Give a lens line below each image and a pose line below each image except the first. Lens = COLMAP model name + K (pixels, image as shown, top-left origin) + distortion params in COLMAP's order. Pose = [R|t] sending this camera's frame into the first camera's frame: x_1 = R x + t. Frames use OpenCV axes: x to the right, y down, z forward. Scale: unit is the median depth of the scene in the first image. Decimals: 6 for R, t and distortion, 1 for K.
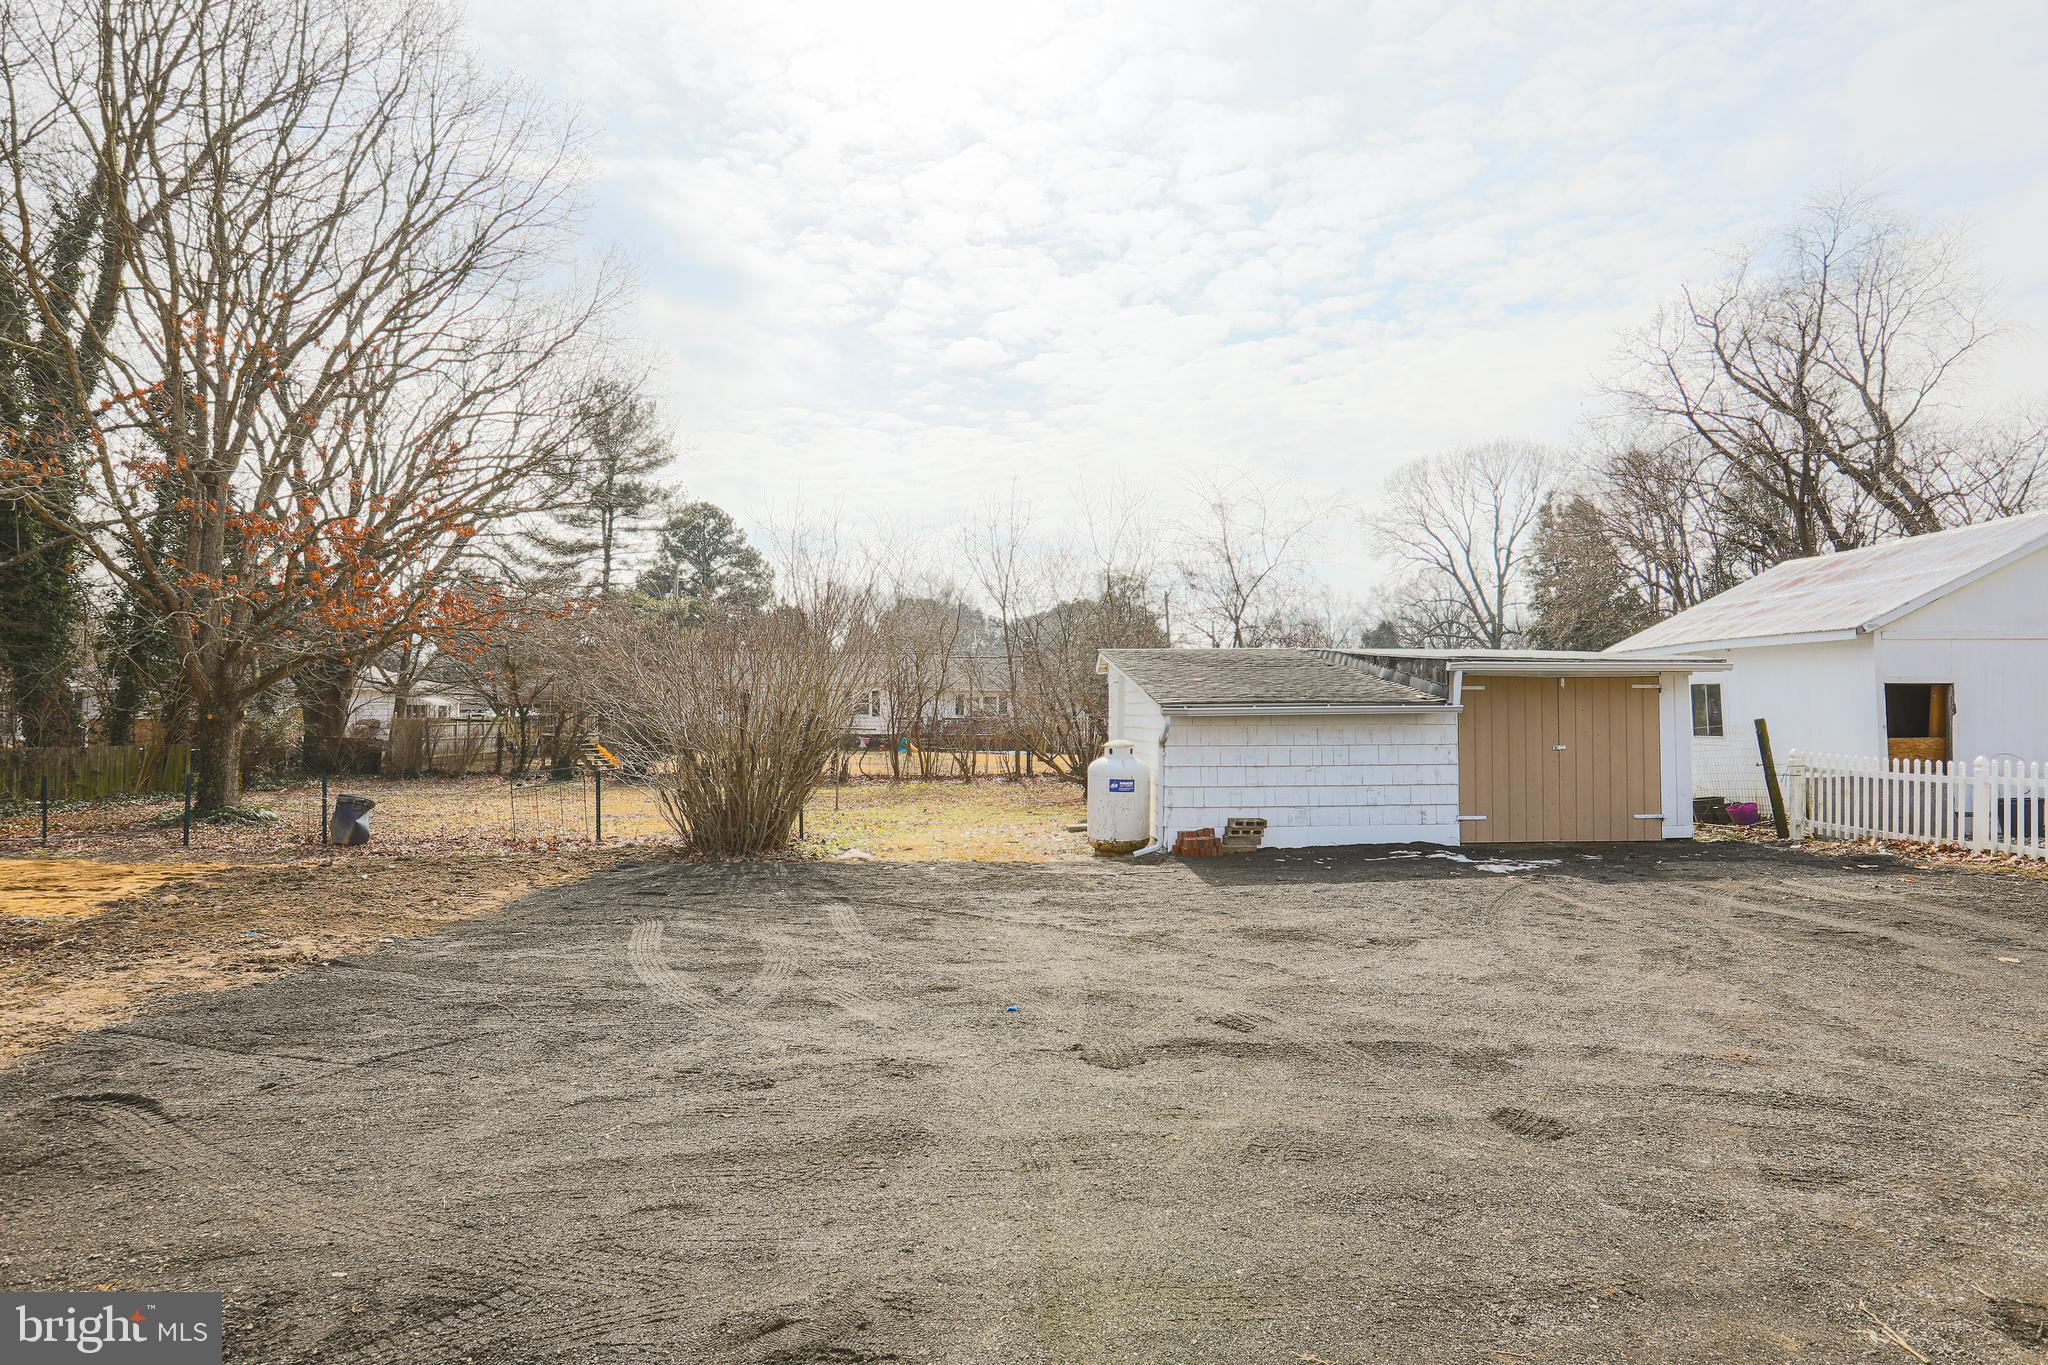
lens RADIAL K [[1112.3, 0, 1024.0], [0, 1112.3, 682.5], [0, 0, 1]] dist [-0.001263, -0.000095]
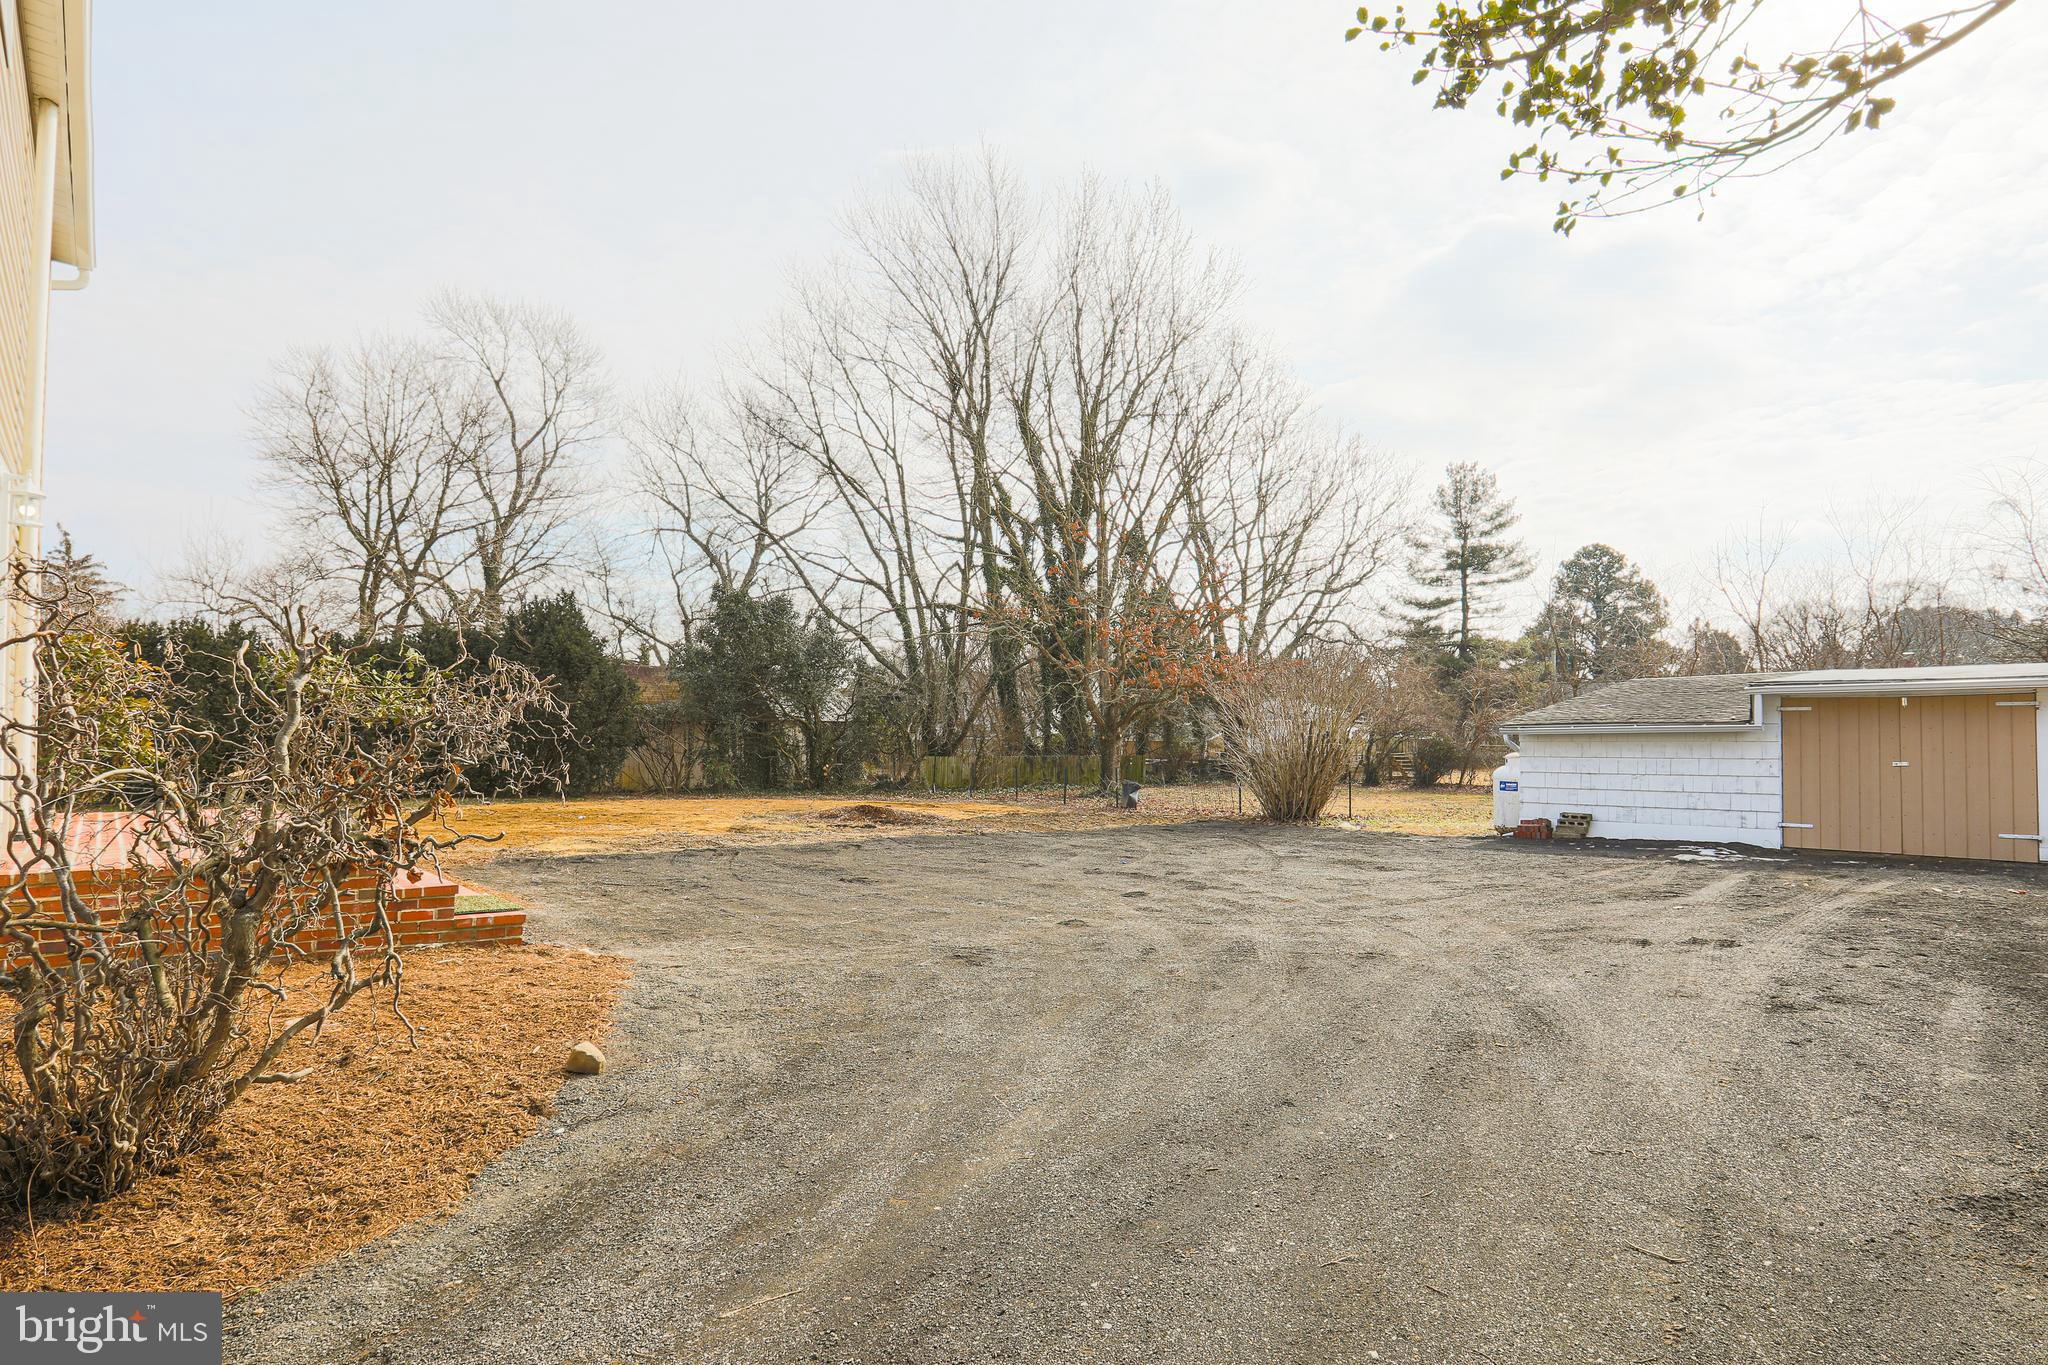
lens RADIAL K [[1007.7, 0, 1046.4], [0, 1007.7, 665.3], [0, 0, 1]] dist [-0.062653, 0.027392]
pose [[0.651447, -0.049123, -0.757102, 0.654799], [0.013230, 0.998486, -0.053400, 0.003795], [0.758579, 0.024771, 0.651110, -0.212469]]
